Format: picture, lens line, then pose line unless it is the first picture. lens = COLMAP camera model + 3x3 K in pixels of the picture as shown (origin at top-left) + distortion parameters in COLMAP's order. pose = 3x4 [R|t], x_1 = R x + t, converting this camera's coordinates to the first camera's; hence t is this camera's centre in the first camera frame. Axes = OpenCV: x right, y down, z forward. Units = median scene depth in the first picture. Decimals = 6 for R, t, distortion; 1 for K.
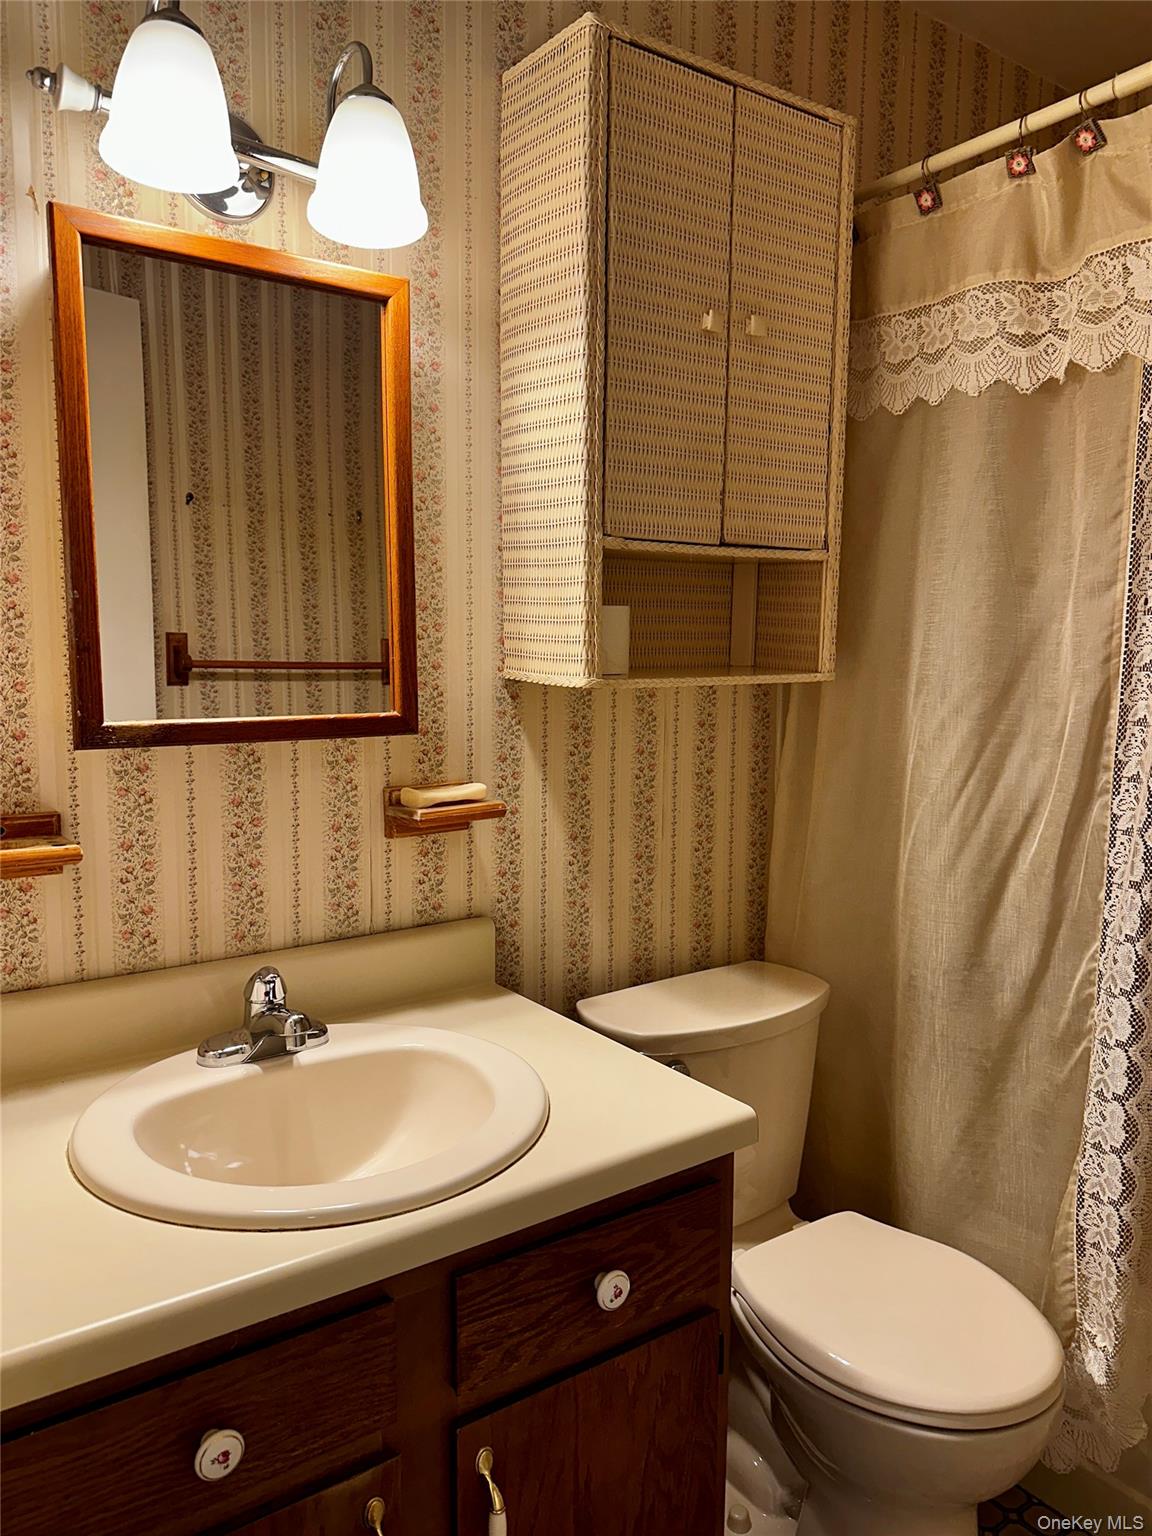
lens RADIAL K [[1067.1, 0, 587.8], [0, 1067.1, 780.0], [0, 0, 1]] dist [0.060018, -0.076307]
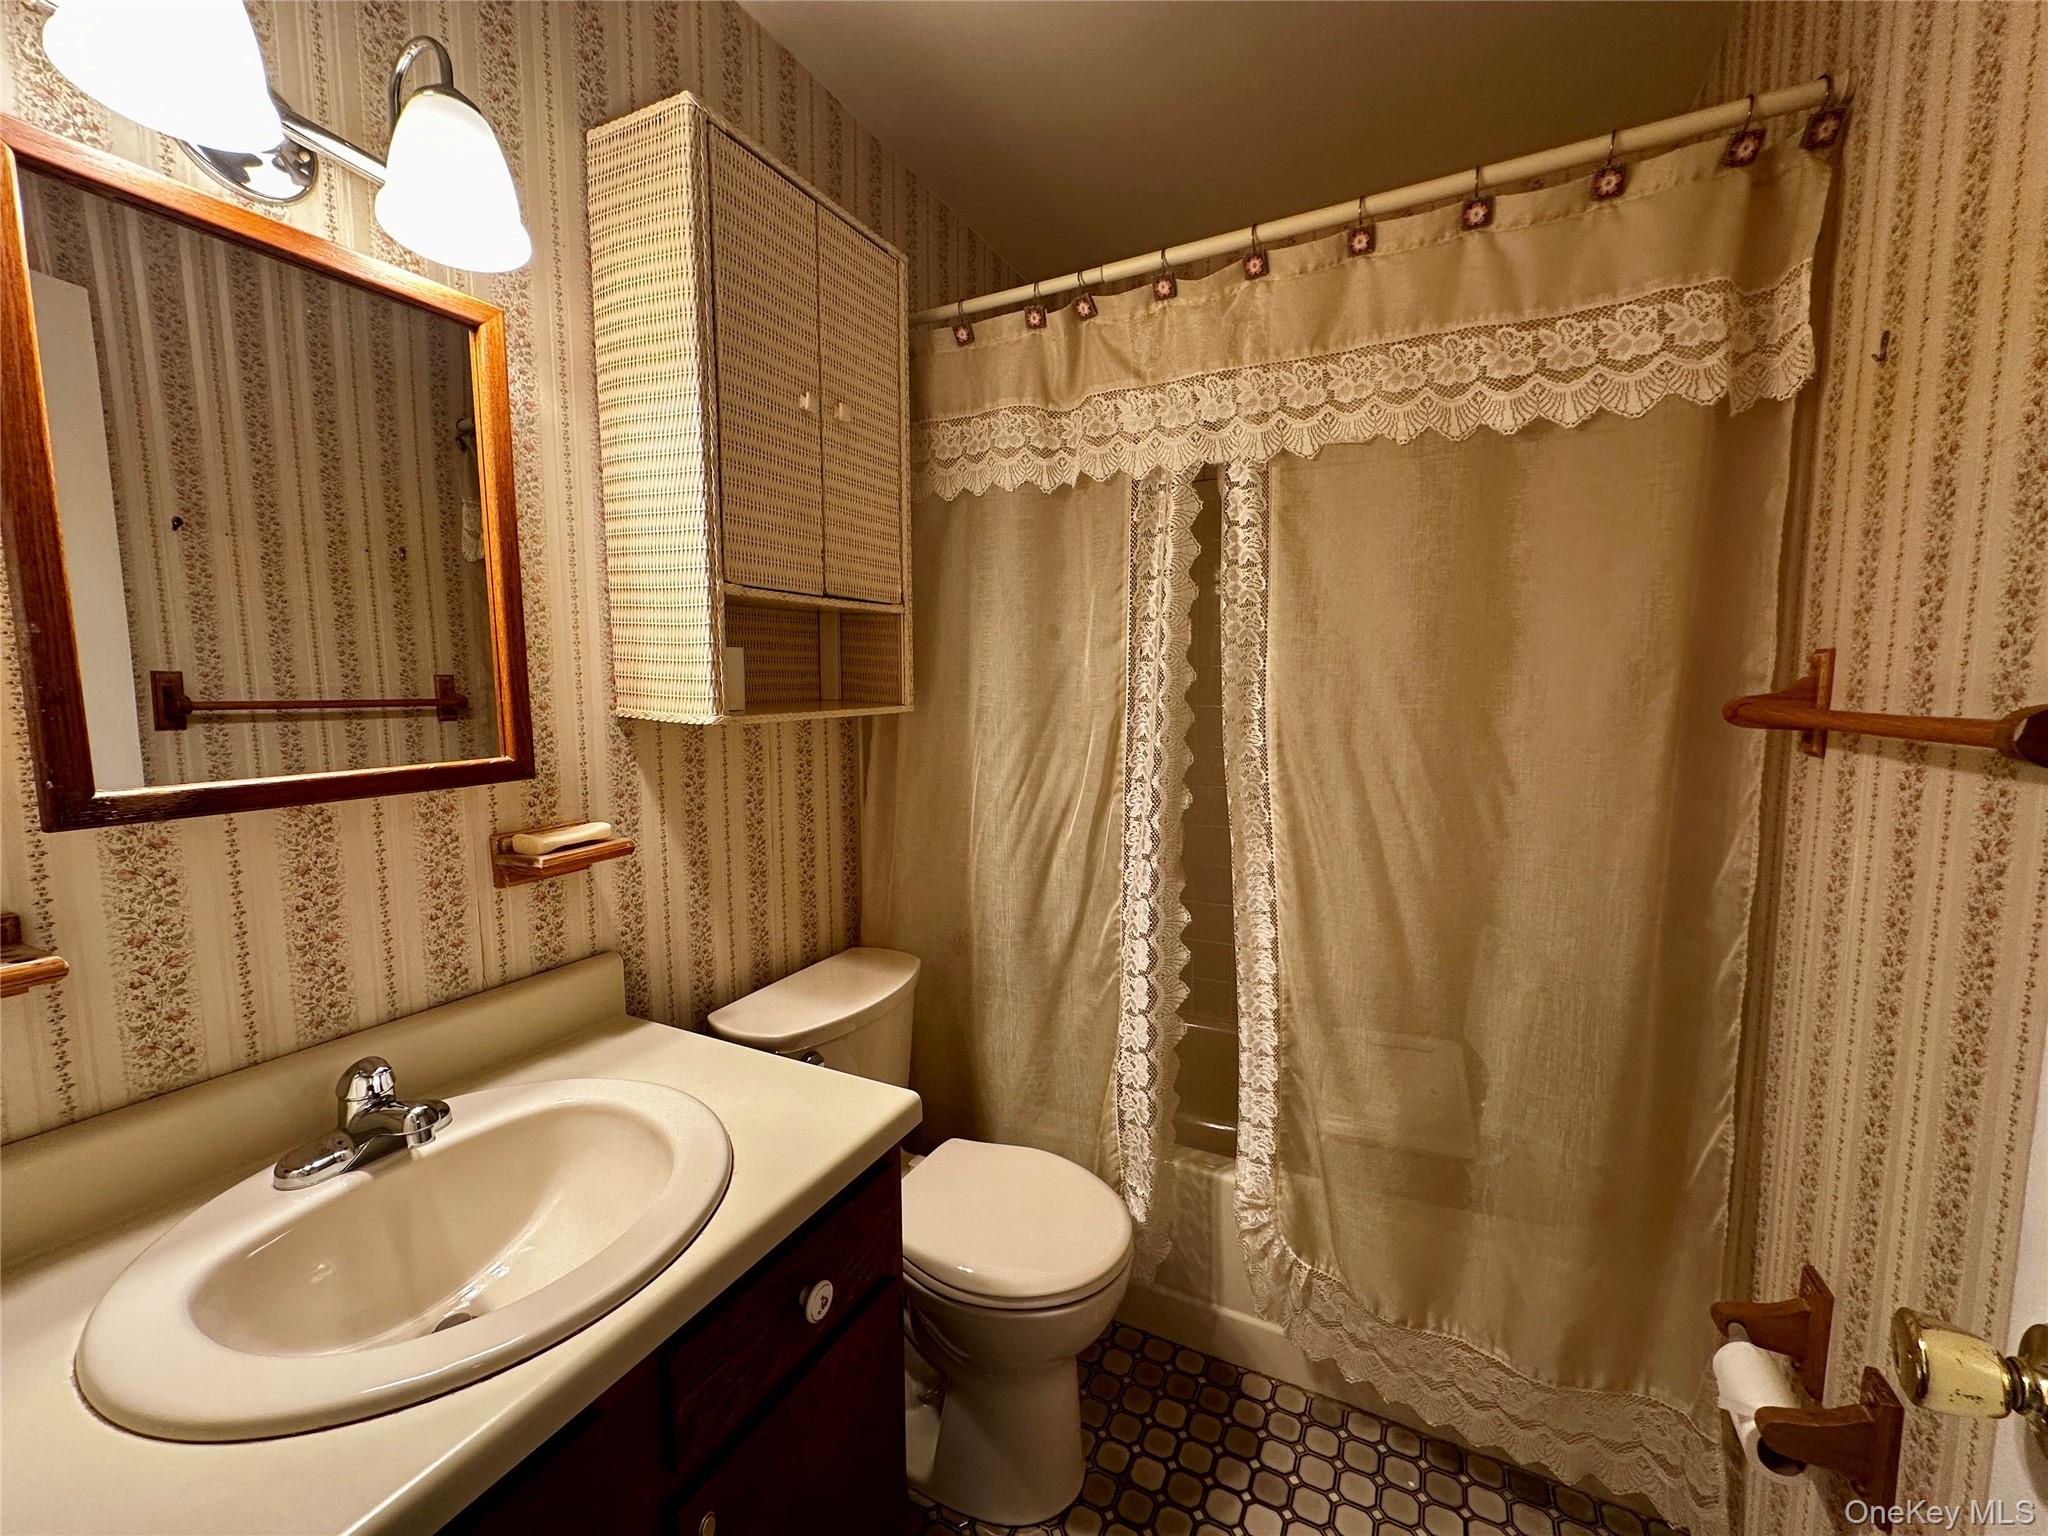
lens RADIAL K [[817.1, 0, 1038.8], [0, 817.1, 774.8], [0, 0, 1]] dist [-0.002251, 0.000375]
pose [[0.891223, -0.056691, 0.450009, -0.078256], [0.060174, 0.998166, 0.006574, -0.021908], [-0.449557, 0.021220, 0.893000, 0.123827]]
